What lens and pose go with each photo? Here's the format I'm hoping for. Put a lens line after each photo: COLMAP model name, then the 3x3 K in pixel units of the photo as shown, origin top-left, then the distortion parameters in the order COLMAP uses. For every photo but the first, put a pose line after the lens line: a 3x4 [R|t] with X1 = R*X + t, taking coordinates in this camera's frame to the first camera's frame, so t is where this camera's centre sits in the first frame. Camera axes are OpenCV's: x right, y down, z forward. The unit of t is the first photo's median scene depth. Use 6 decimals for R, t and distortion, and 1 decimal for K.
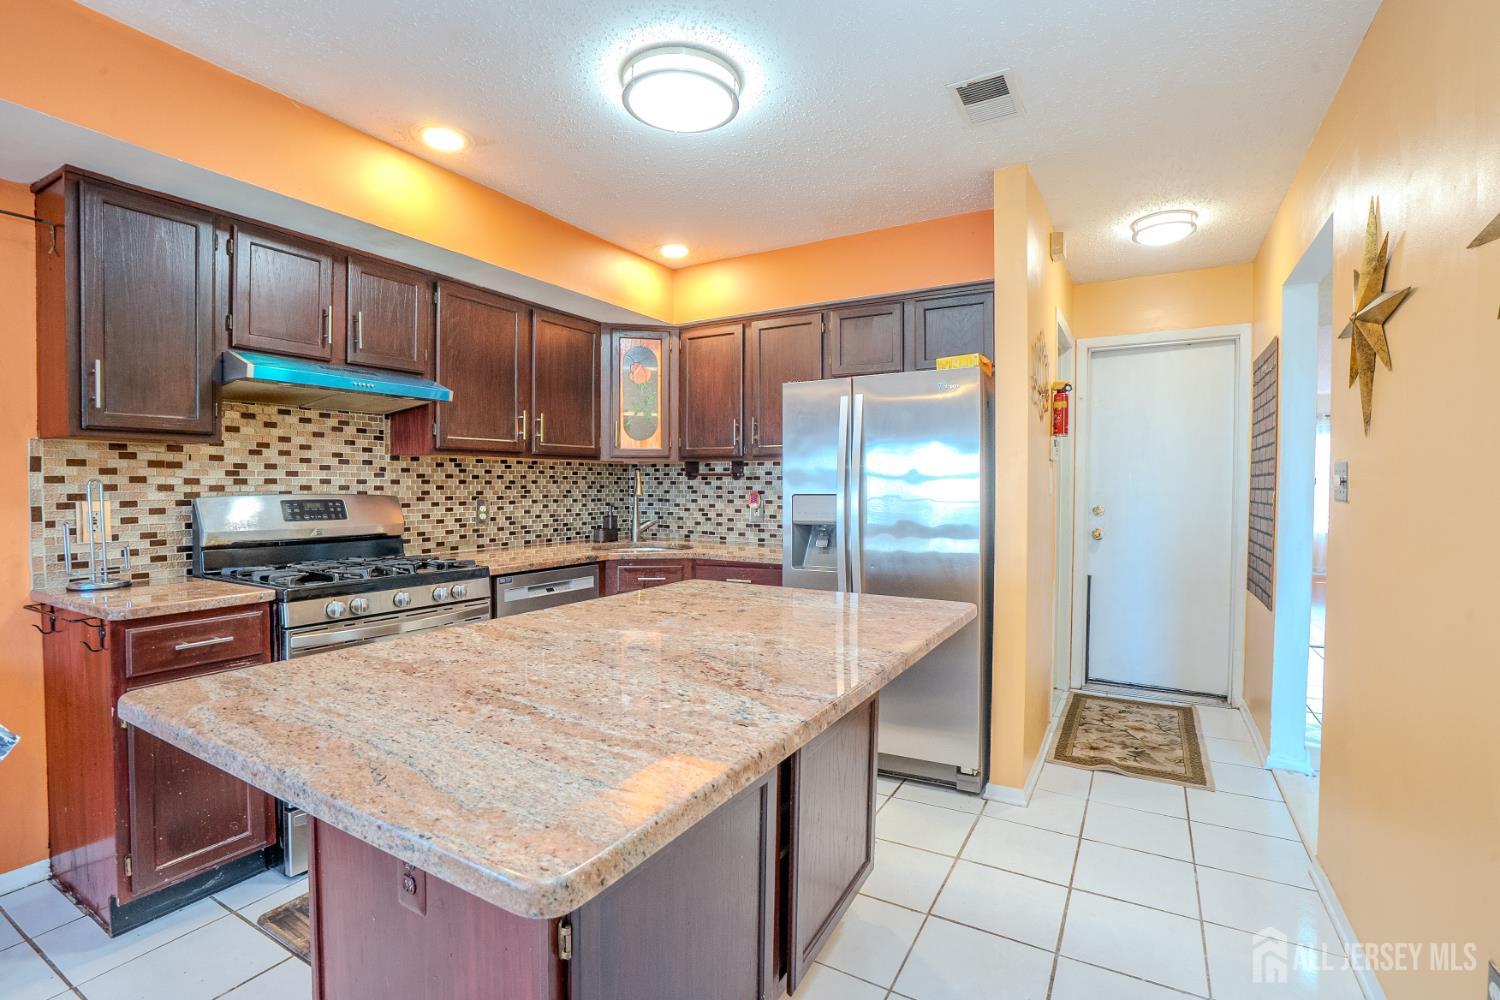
lens RADIAL K [[694.0, 0, 750.0], [0, 694.0, 500.0], [0, 0, 1]] dist [-0.030219, 0.001067]
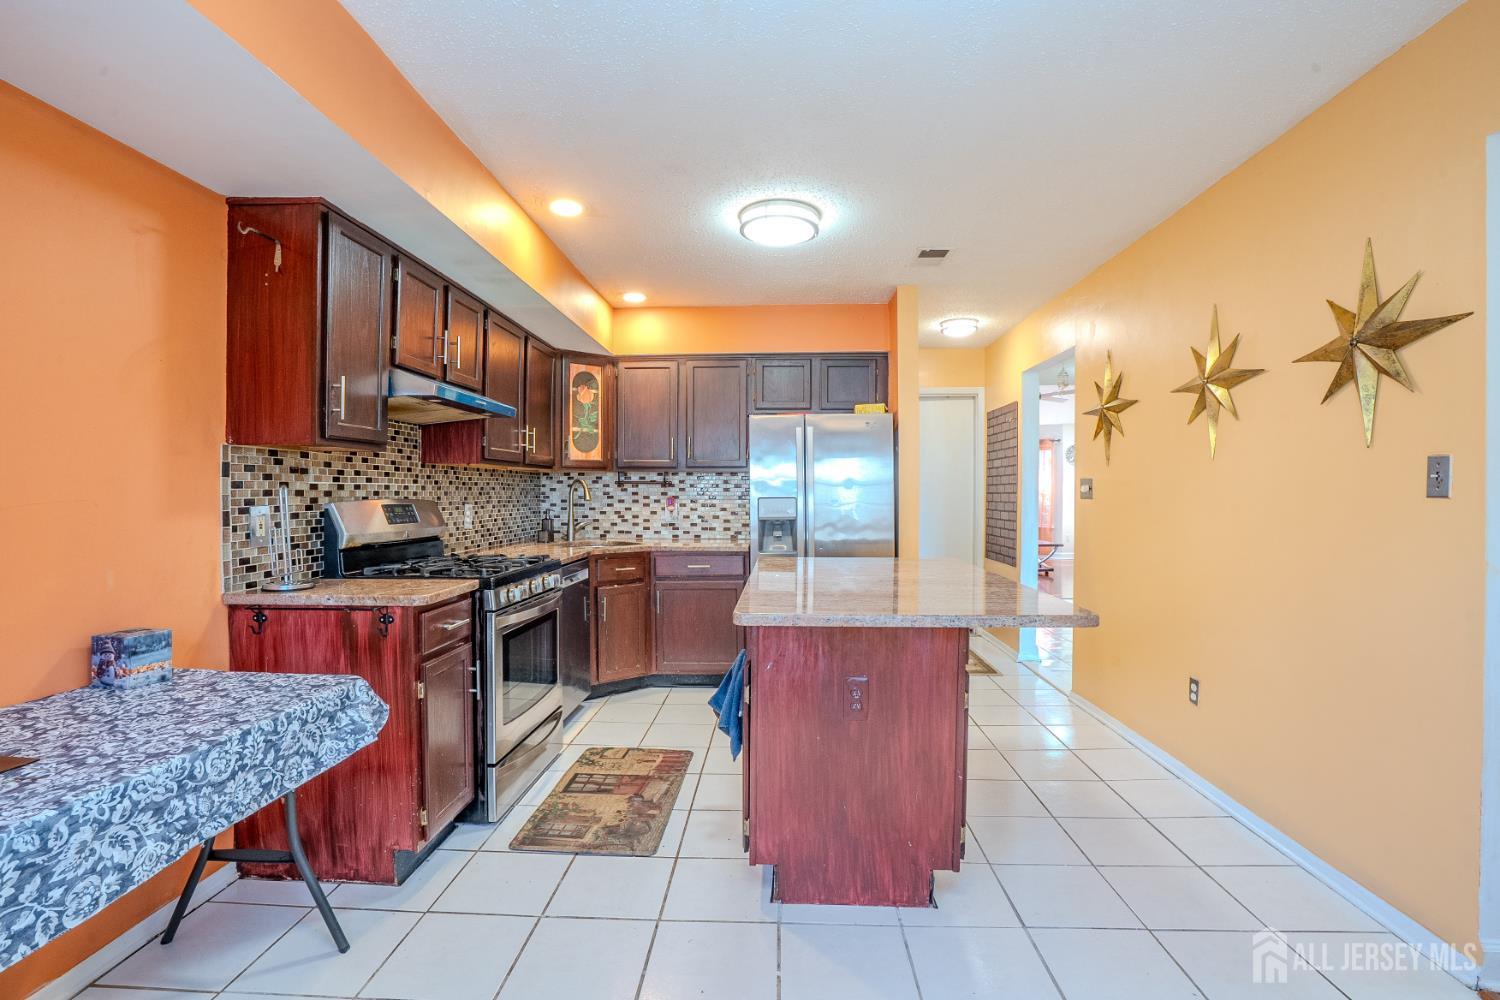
lens RADIAL K [[694.0, 0, 750.0], [0, 694.0, 500.0], [0, 0, 1]] dist [-0.030219, 0.001067]
pose [[0.887366, -0.005879, 0.461029, -0.541917], [0.010500, 0.999917, -0.007458, 0.005462], [-0.460947, 0.011459, 0.887354, -0.179626]]
